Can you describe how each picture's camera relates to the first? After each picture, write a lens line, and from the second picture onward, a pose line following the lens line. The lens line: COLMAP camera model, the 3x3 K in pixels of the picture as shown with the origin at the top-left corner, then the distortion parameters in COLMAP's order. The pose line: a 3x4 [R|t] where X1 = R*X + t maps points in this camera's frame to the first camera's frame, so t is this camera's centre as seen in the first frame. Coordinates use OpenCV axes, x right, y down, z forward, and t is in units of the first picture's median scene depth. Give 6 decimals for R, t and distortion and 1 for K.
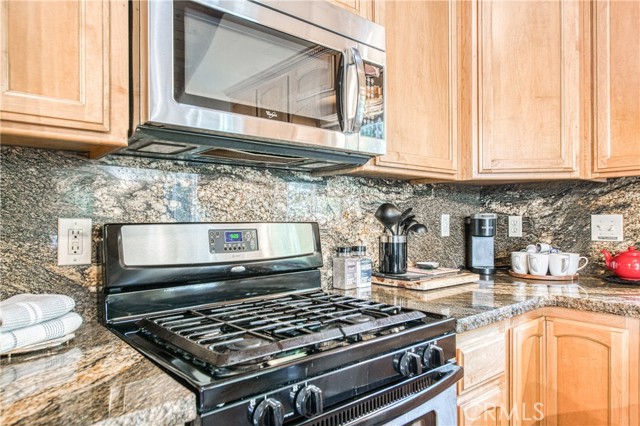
lens RADIAL K [[429.1, 0, 321.6], [0, 429.1, 221.7], [0, 0, 1]] dist [0.007521, 0.003214]
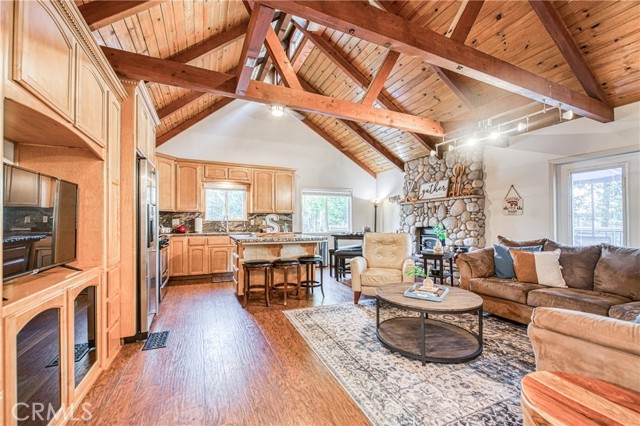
lens RADIAL K [[253.9, 0, 308.4], [0, 253.9, 219.2], [0, 0, 1]] dist [-0.000229, -0.000002]
pose [[0.315360, 0.020437, 0.948752, -1.640573], [0.002603, 0.999746, -0.022401, 0.055156], [-0.948969, 0.009534, 0.315226, -1.338392]]
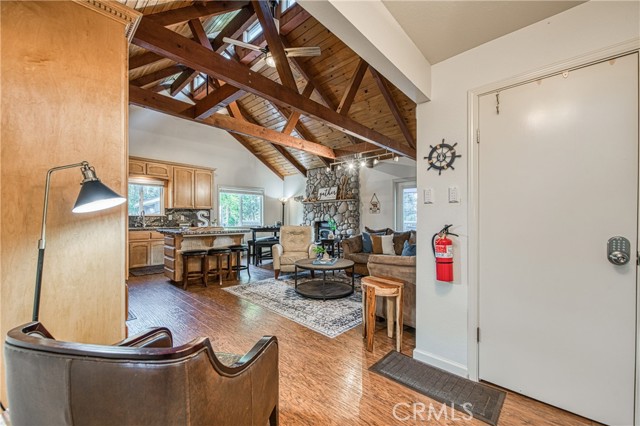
lens RADIAL K [[253.9, 0, 311.2], [0, 253.9, 217.7], [0, 0, 1]] dist [-0.000229, -0.000002]
pose [[-0.082735, 0.007246, 0.996545, -2.316859], [0.002928, 0.999971, -0.007028, 0.052592], [-0.996567, 0.002336, -0.082753, -1.205377]]
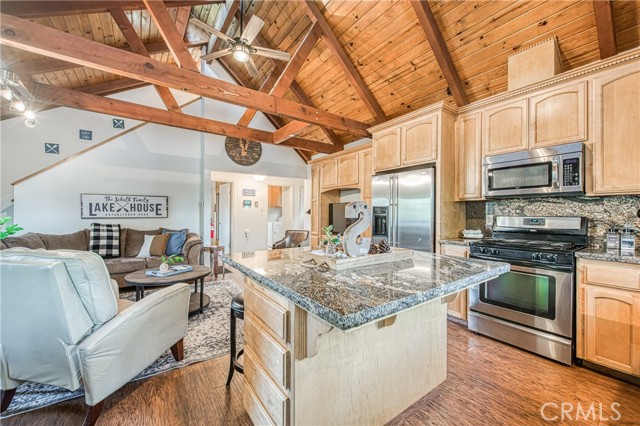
lens RADIAL K [[253.9, 0, 303.9], [0, 253.9, 211.8], [0, 0, 1]] dist [-0.000229, -0.000002]
pose [[-0.141485, -0.006970, -0.989916, 1.456574], [-0.010102, 0.999933, -0.005597, -0.003133], [0.989889, 0.009209, -0.141546, -0.337548]]
